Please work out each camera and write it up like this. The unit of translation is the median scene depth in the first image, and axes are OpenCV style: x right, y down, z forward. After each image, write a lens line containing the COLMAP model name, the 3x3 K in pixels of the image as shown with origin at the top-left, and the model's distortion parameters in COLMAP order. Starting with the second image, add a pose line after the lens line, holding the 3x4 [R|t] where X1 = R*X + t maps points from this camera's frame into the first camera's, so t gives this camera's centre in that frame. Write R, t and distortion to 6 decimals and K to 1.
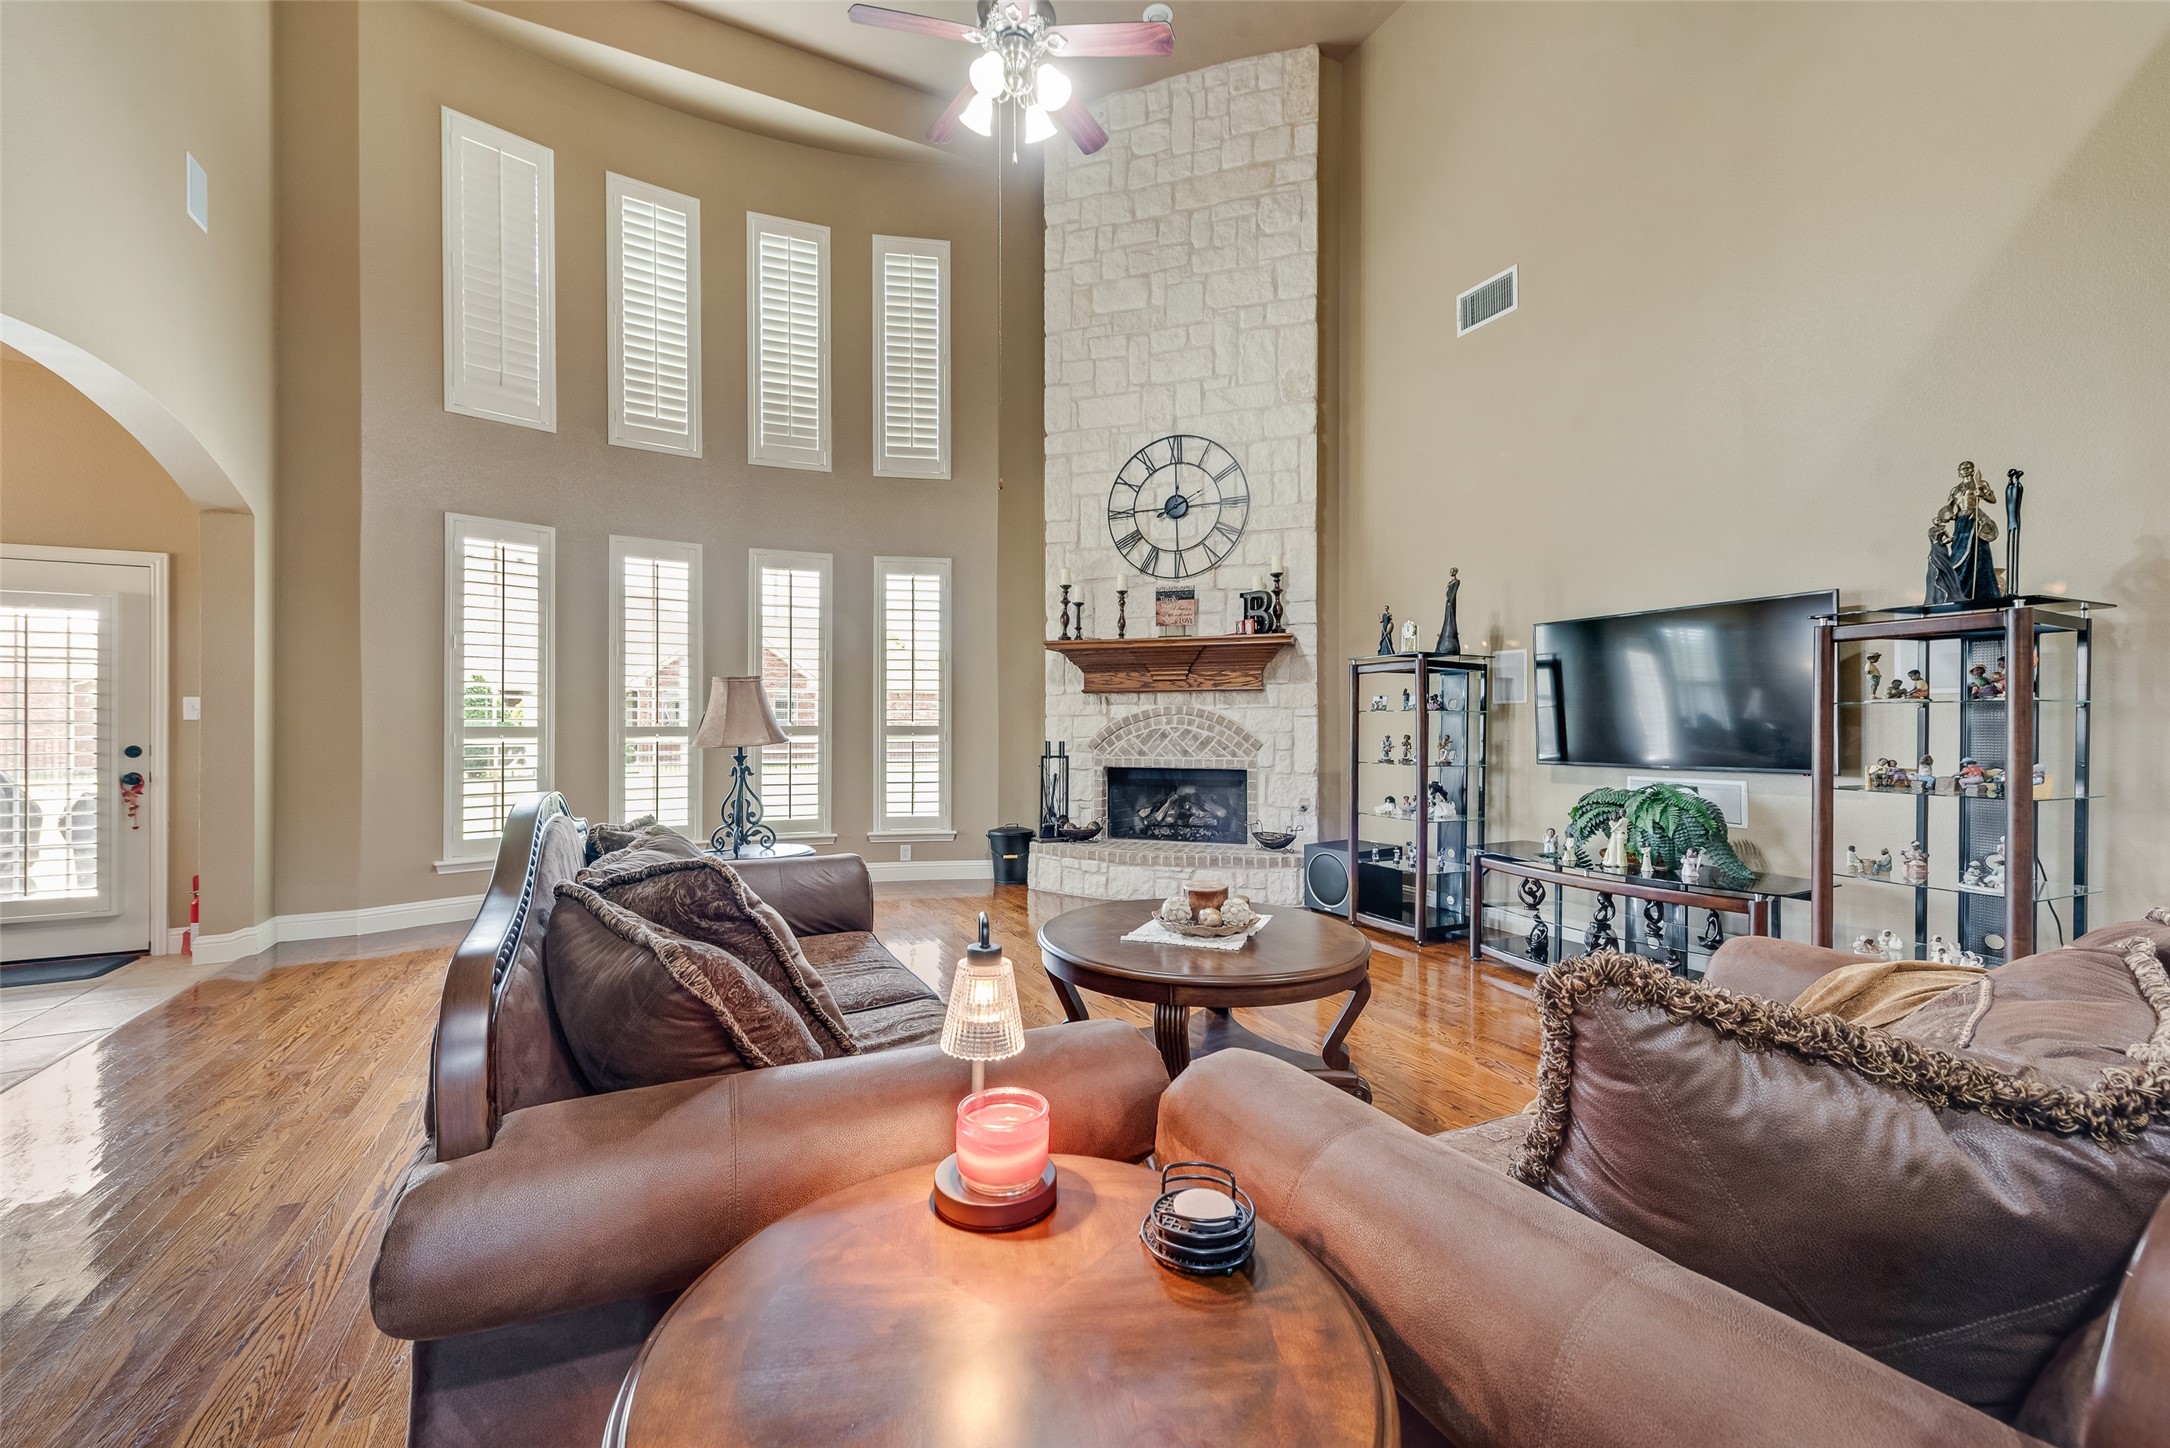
lens RADIAL K [[854.3, 0, 1086.0], [0, 854.3, 721.9], [0, 0, 1]] dist [0.010158, -0.002249]
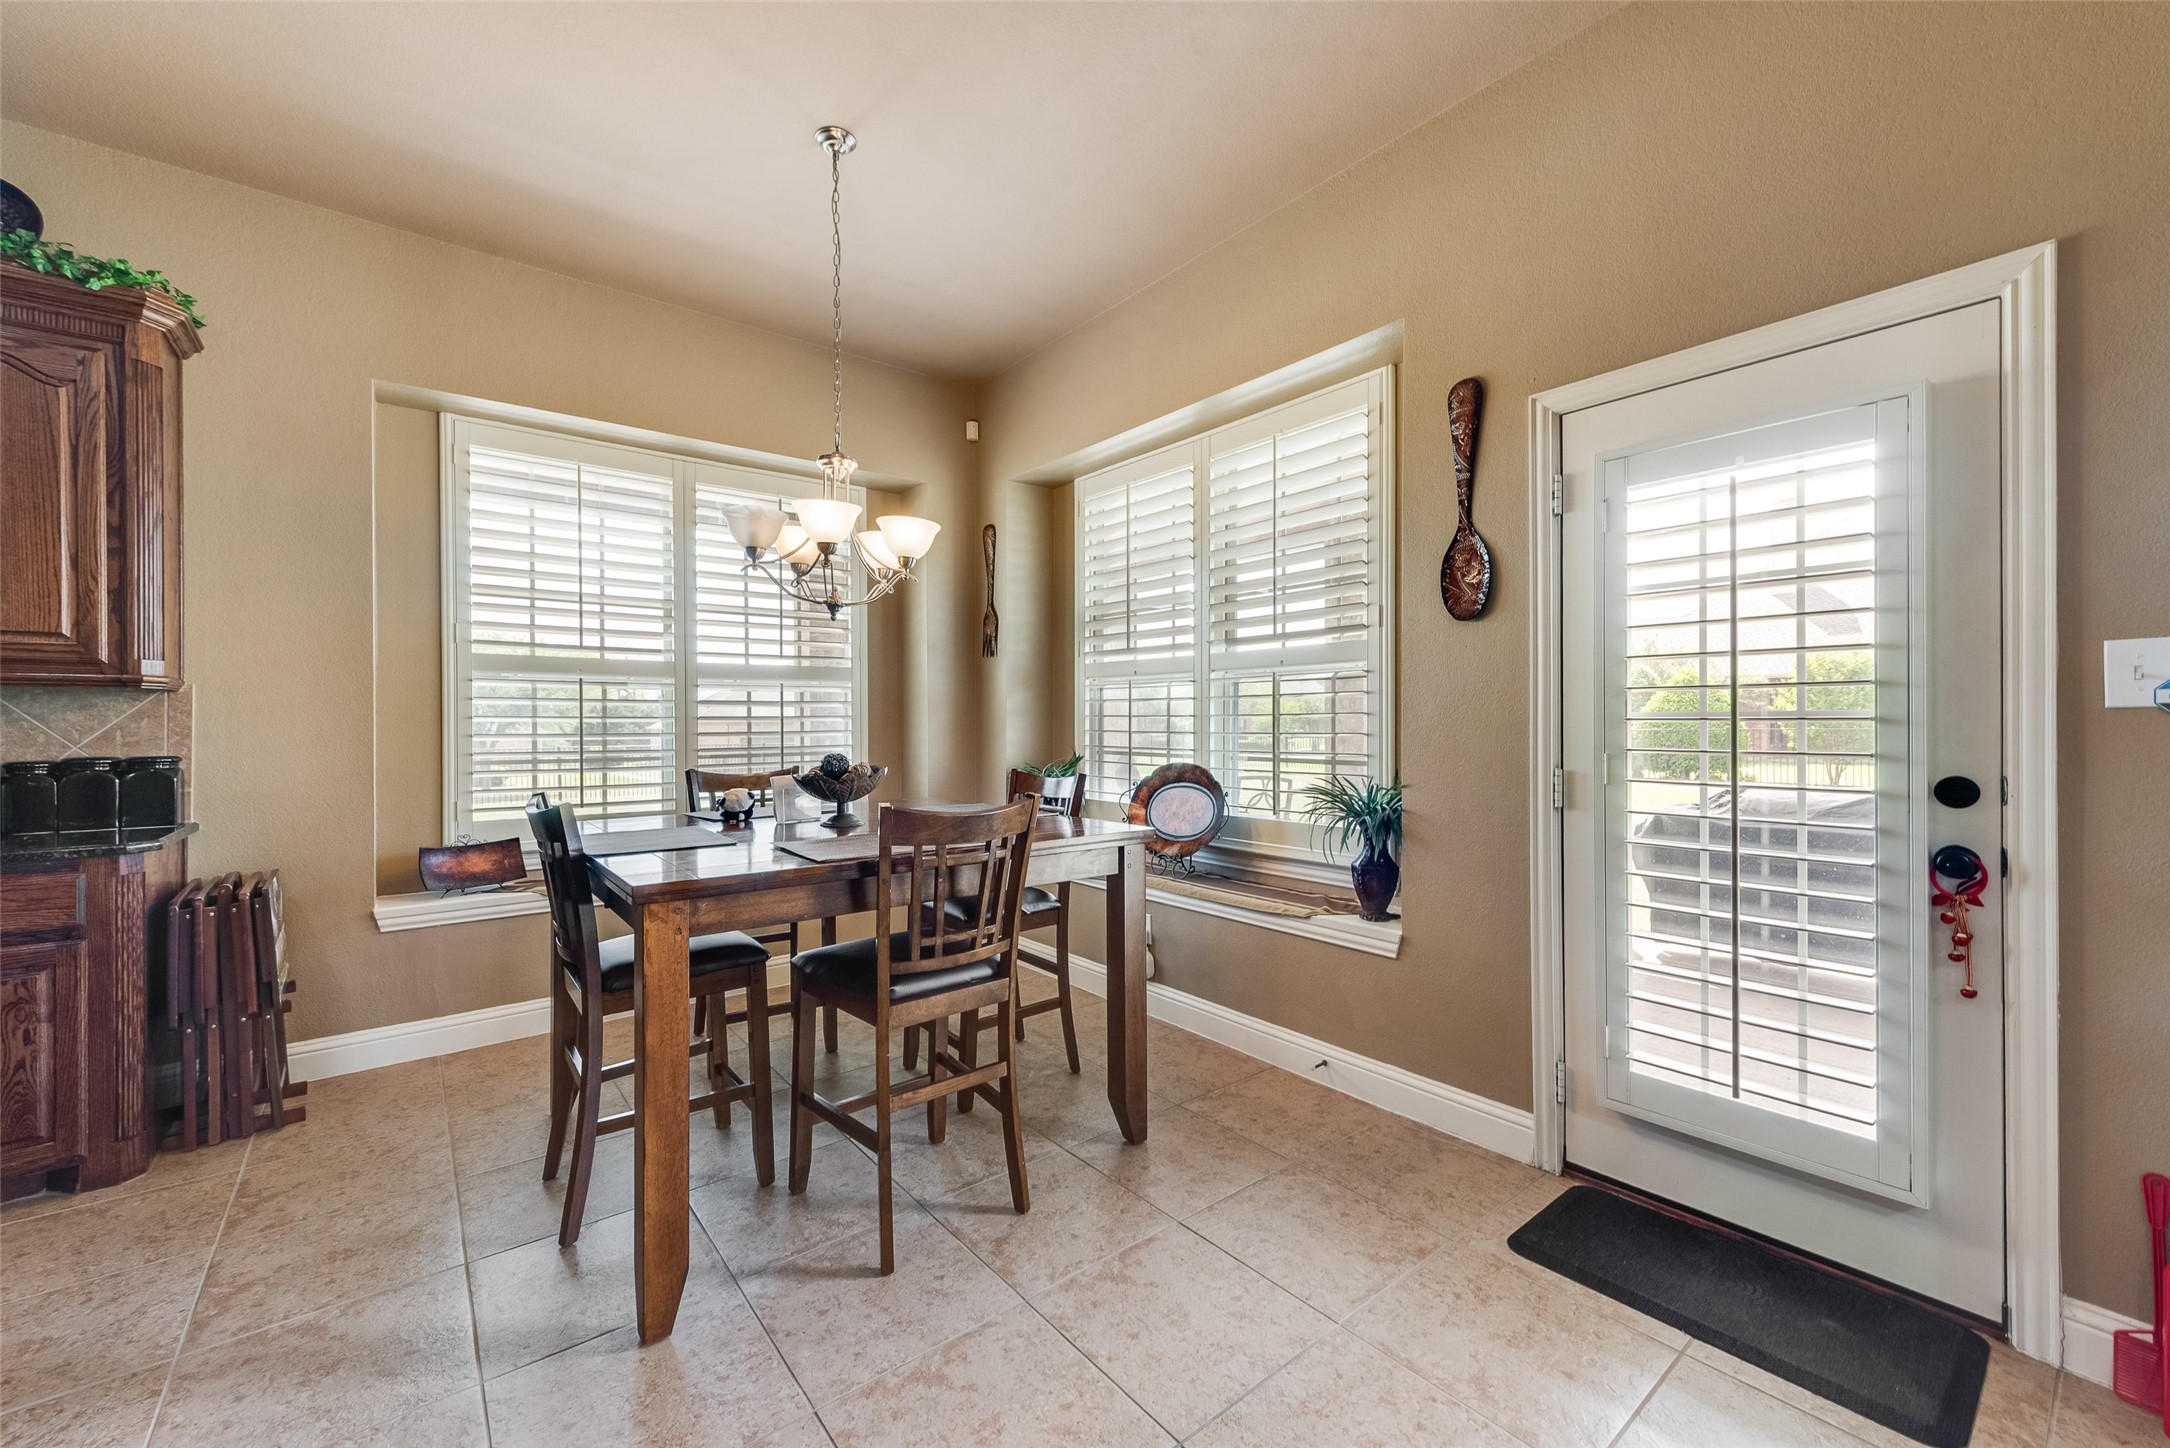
lens RADIAL K [[854.3, 0, 1085.8], [0, 854.3, 725.6], [0, 0, 1]] dist [0.010158, -0.002249]
pose [[0.208238, -0.000143, -0.978078, -0.591014], [0.004938, 0.999987, 0.000905, 0.002302], [0.978066, -0.005018, 0.208236, 0.394547]]
